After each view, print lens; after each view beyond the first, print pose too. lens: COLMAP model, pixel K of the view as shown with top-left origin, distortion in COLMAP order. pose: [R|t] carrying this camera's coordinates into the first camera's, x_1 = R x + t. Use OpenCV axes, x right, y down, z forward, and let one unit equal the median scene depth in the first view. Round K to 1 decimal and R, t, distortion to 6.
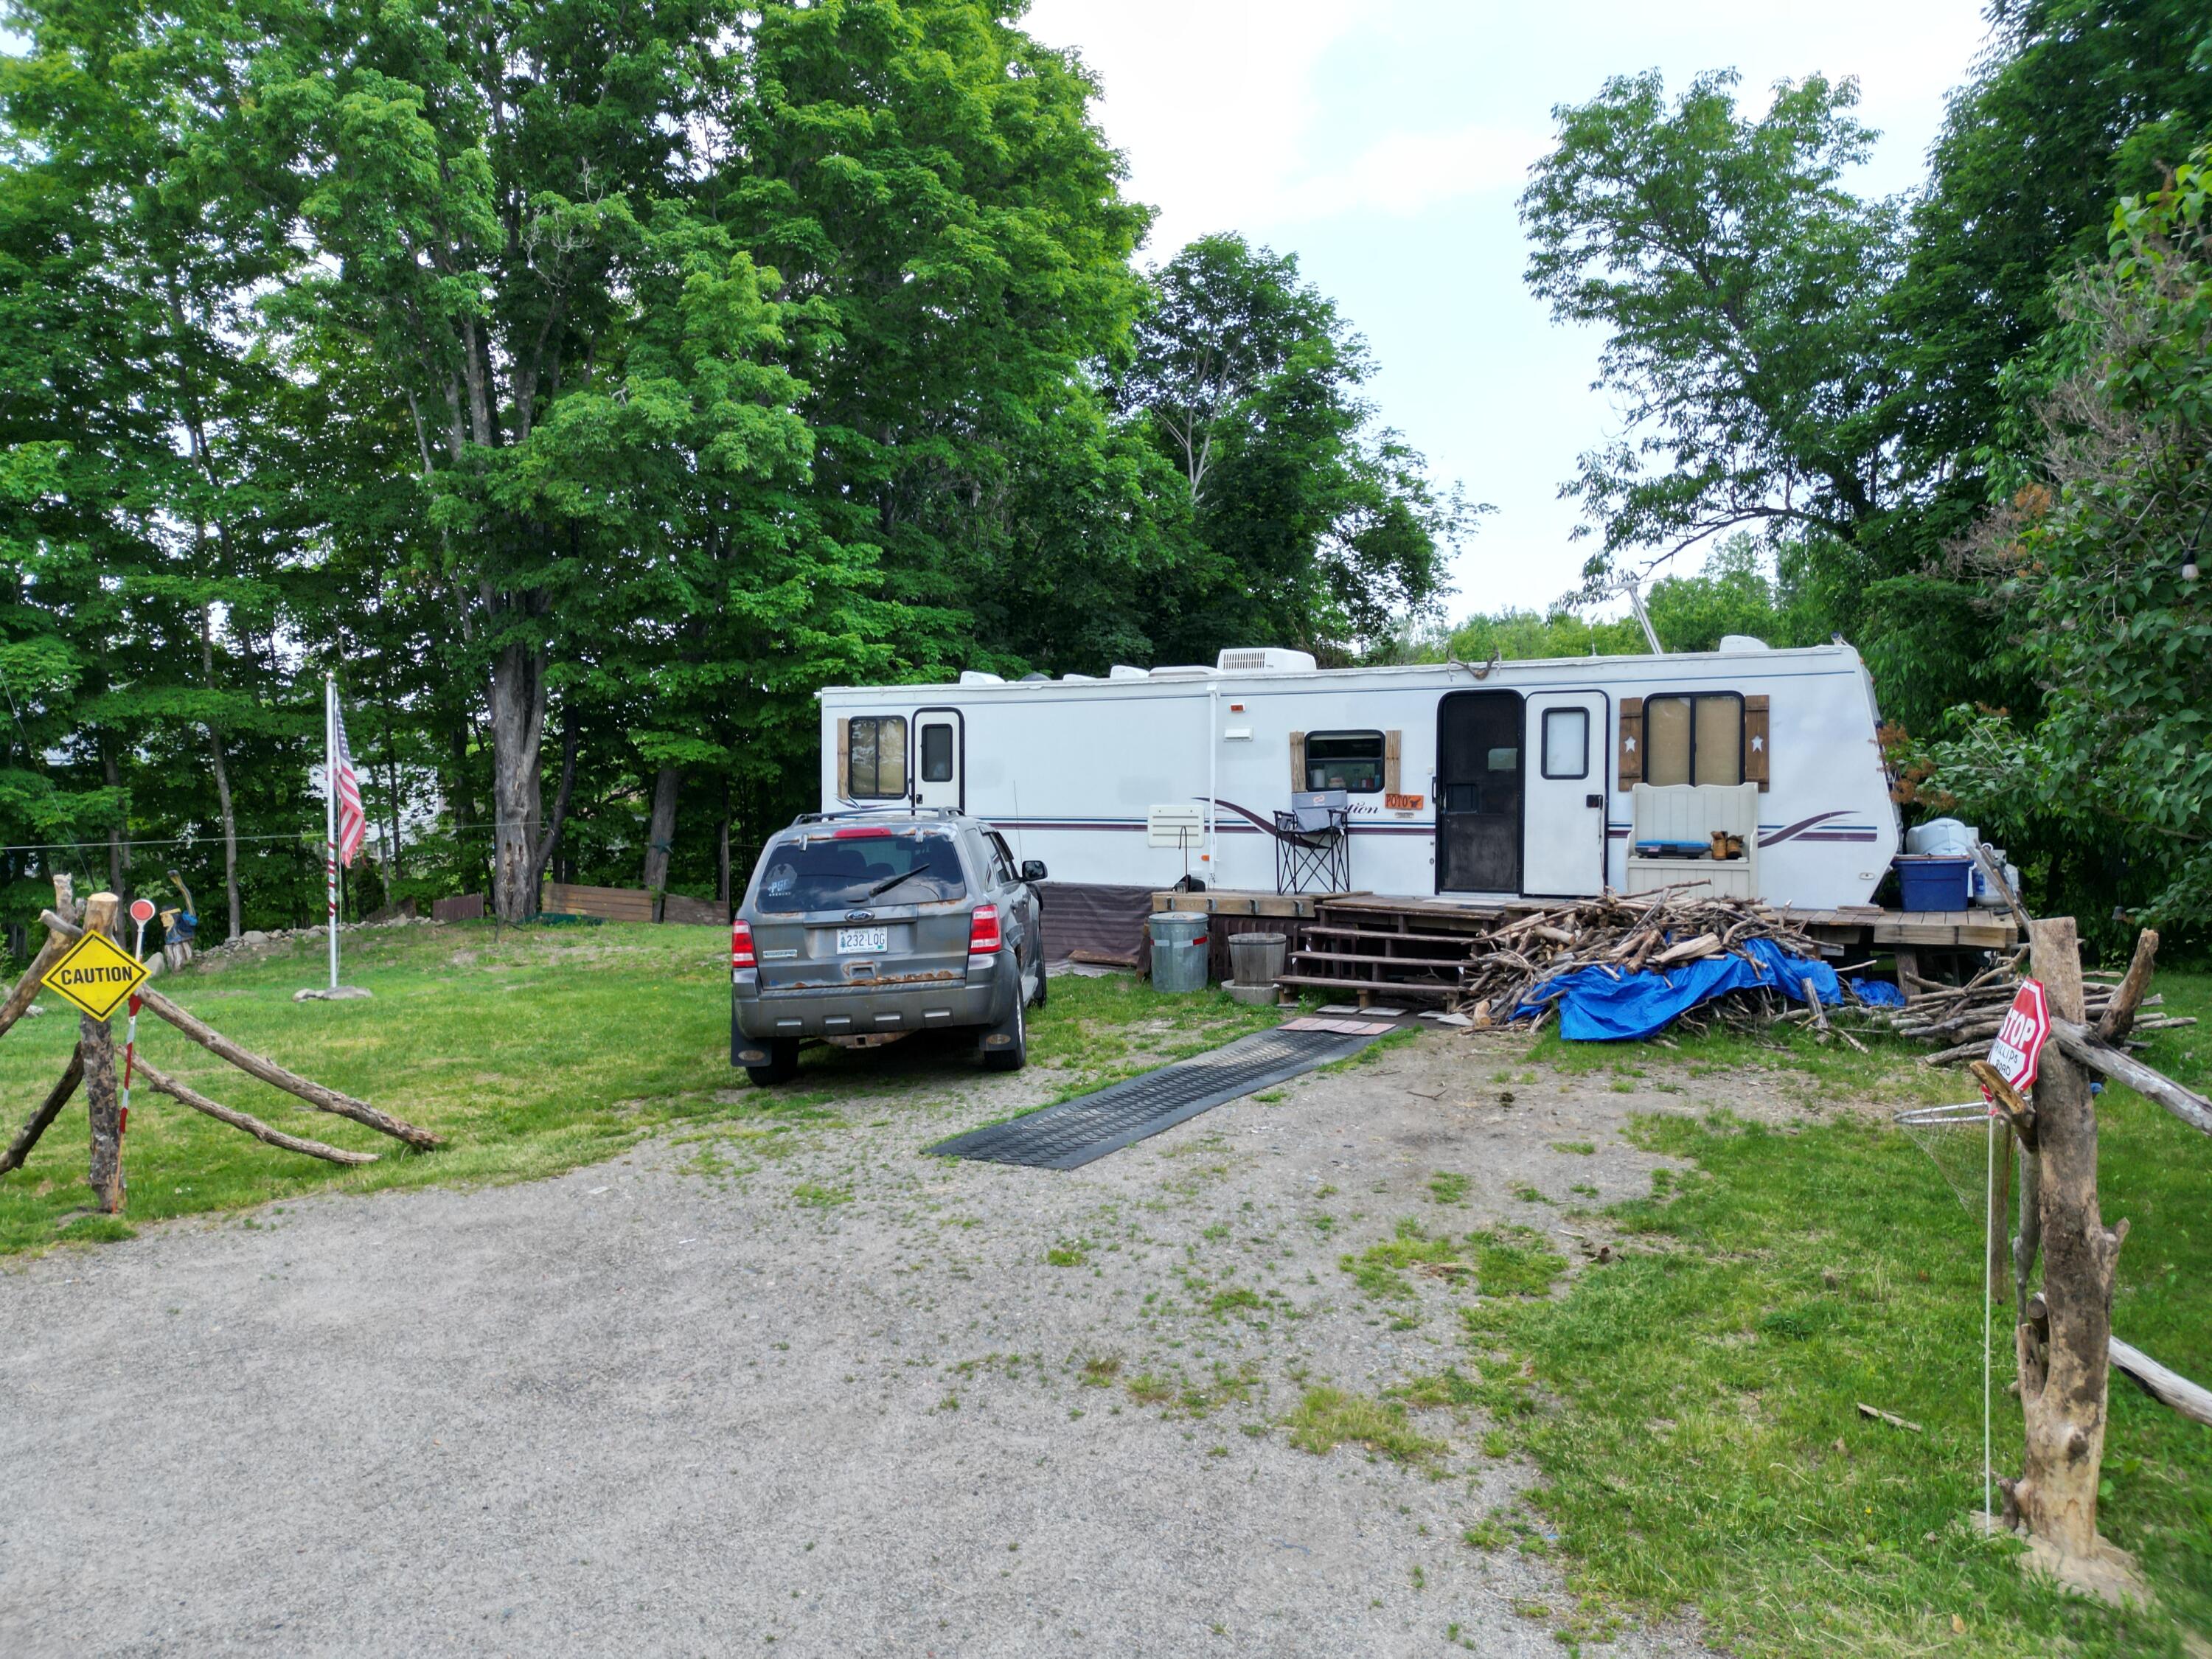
lens RADIAL K [[1535.8, 0, 1110.7], [0, 1535.8, 835.4], [0, 0, 1]] dist [0.054067, -0.041053]
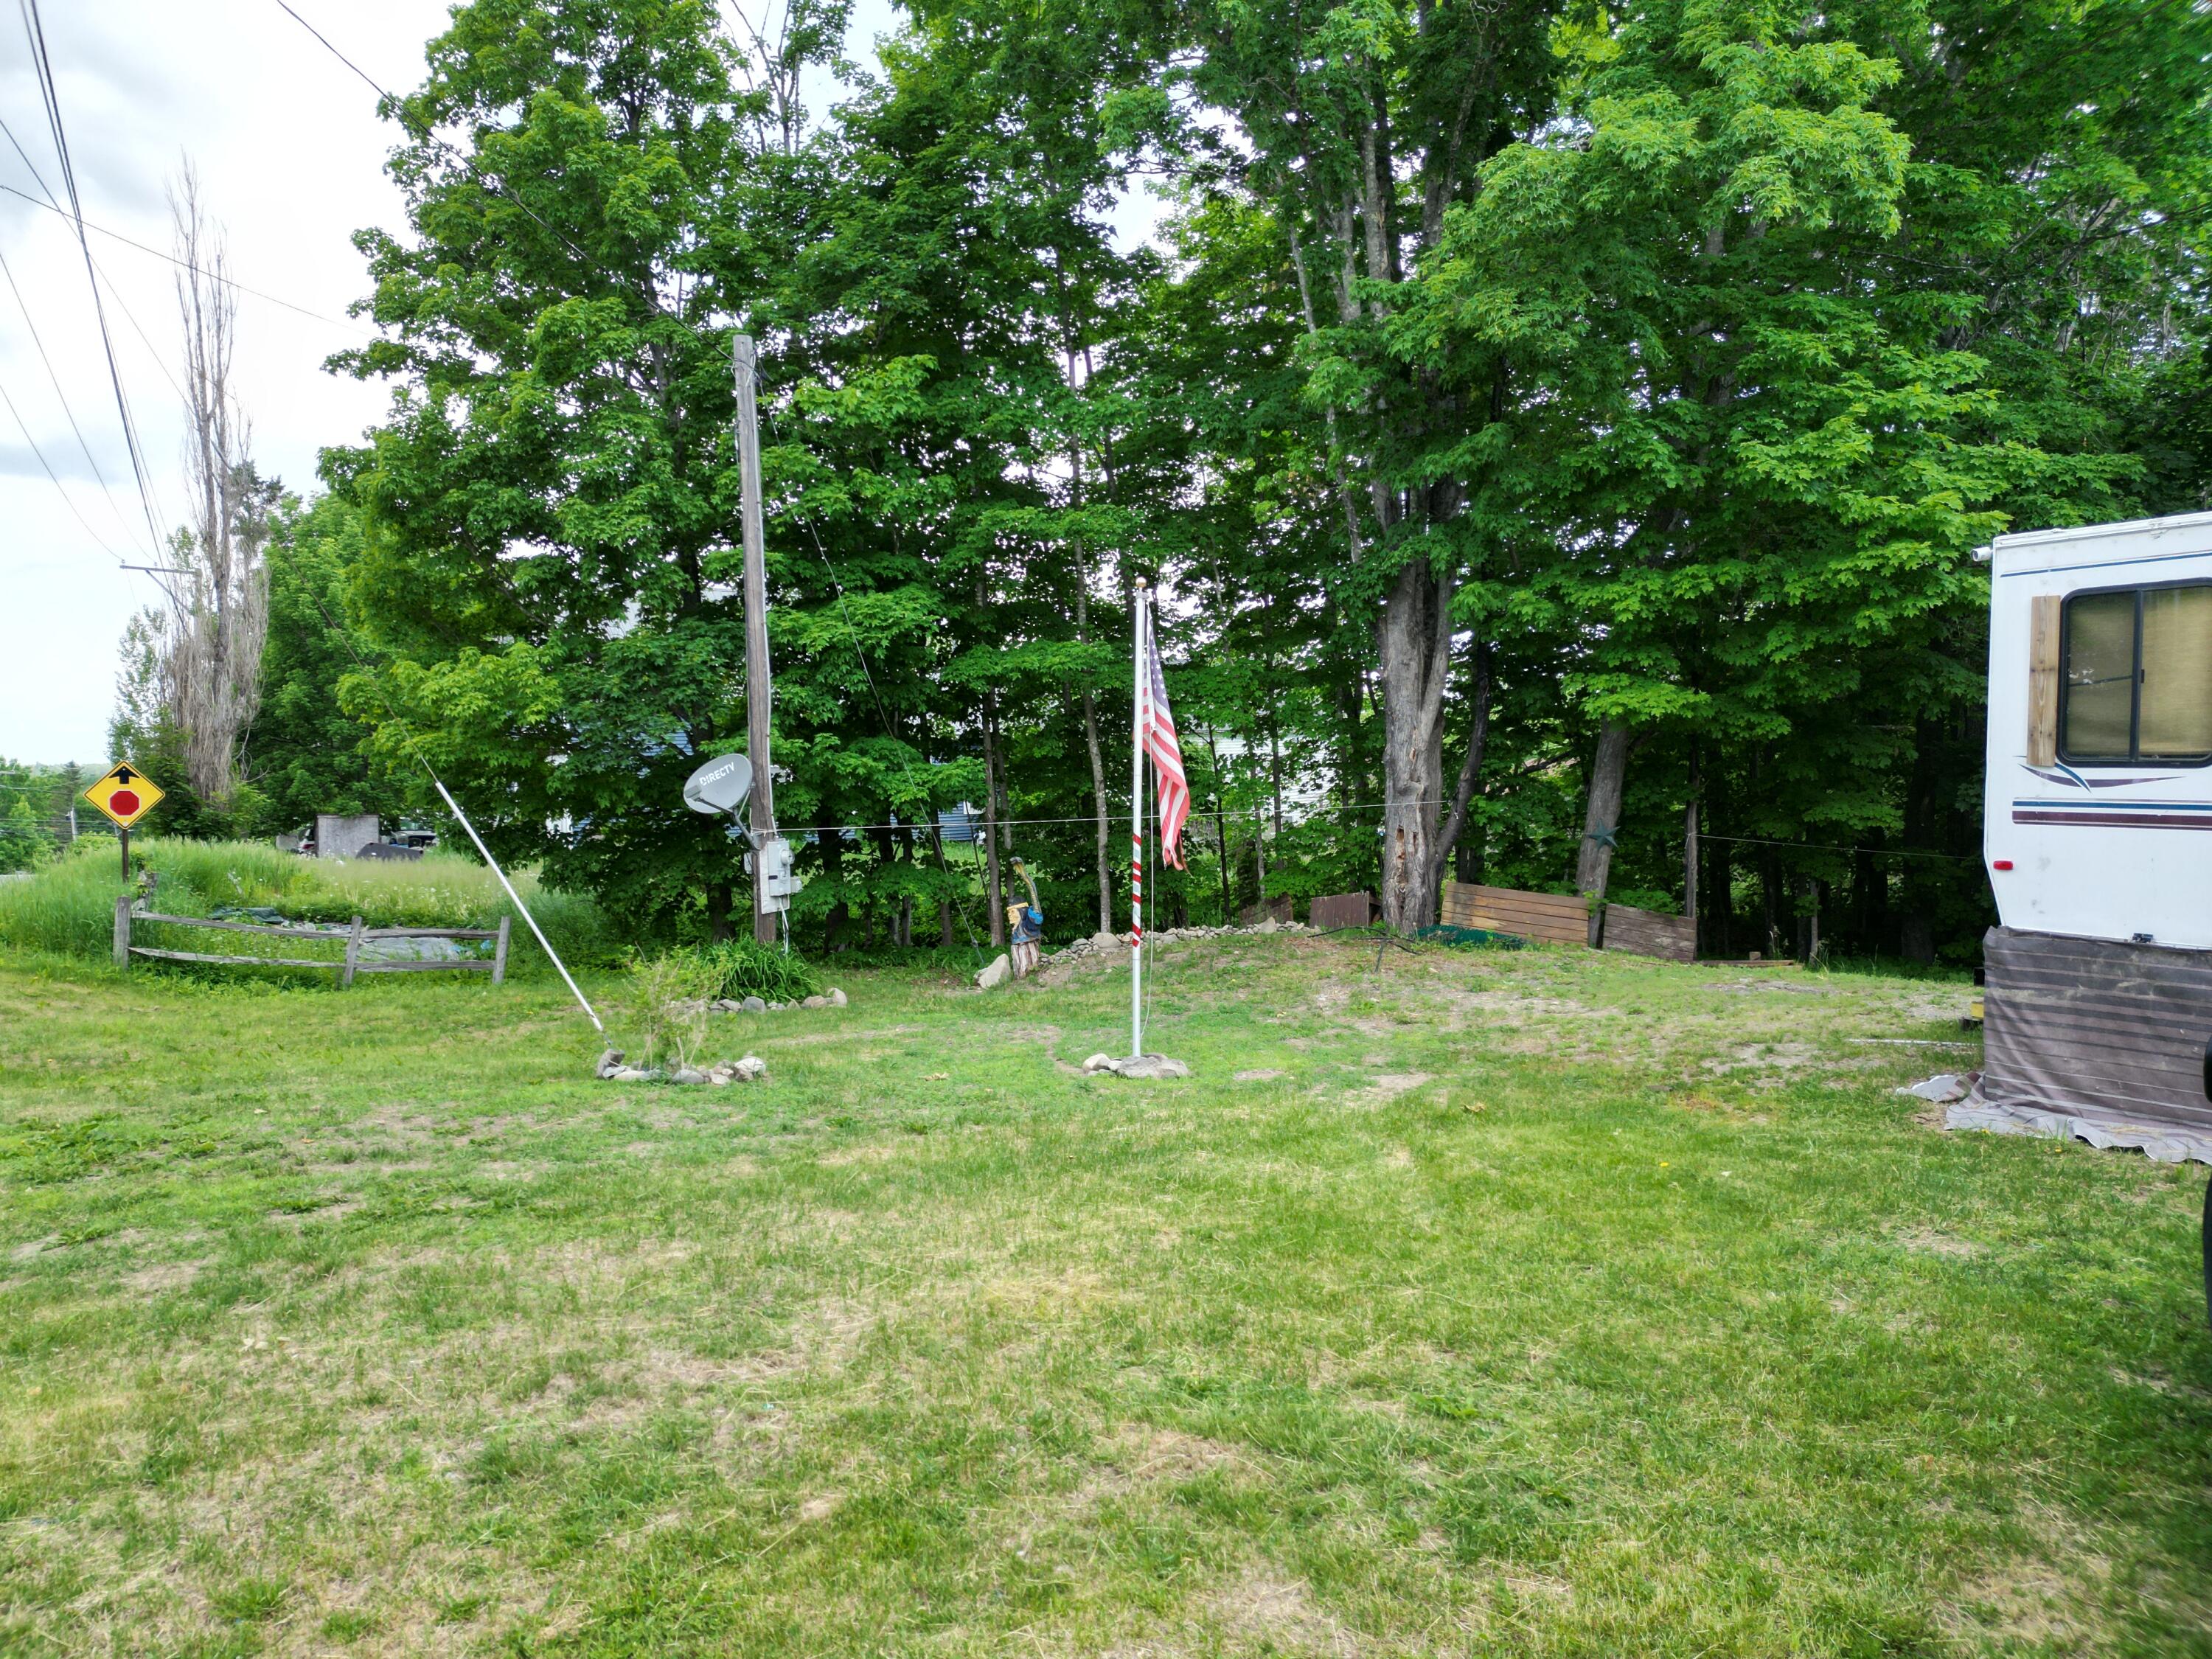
lens RADIAL K [[1532.1, 0, 1103.3], [0, 1532.1, 836.8], [0, 0, 1]] dist [0.121035, -0.145424]
pose [[0.841786, 0.022641, -0.539337, -0.109952], [-0.013123, 0.999683, 0.021483, -0.005835], [0.539652, -0.011006, 0.841816, 0.300679]]
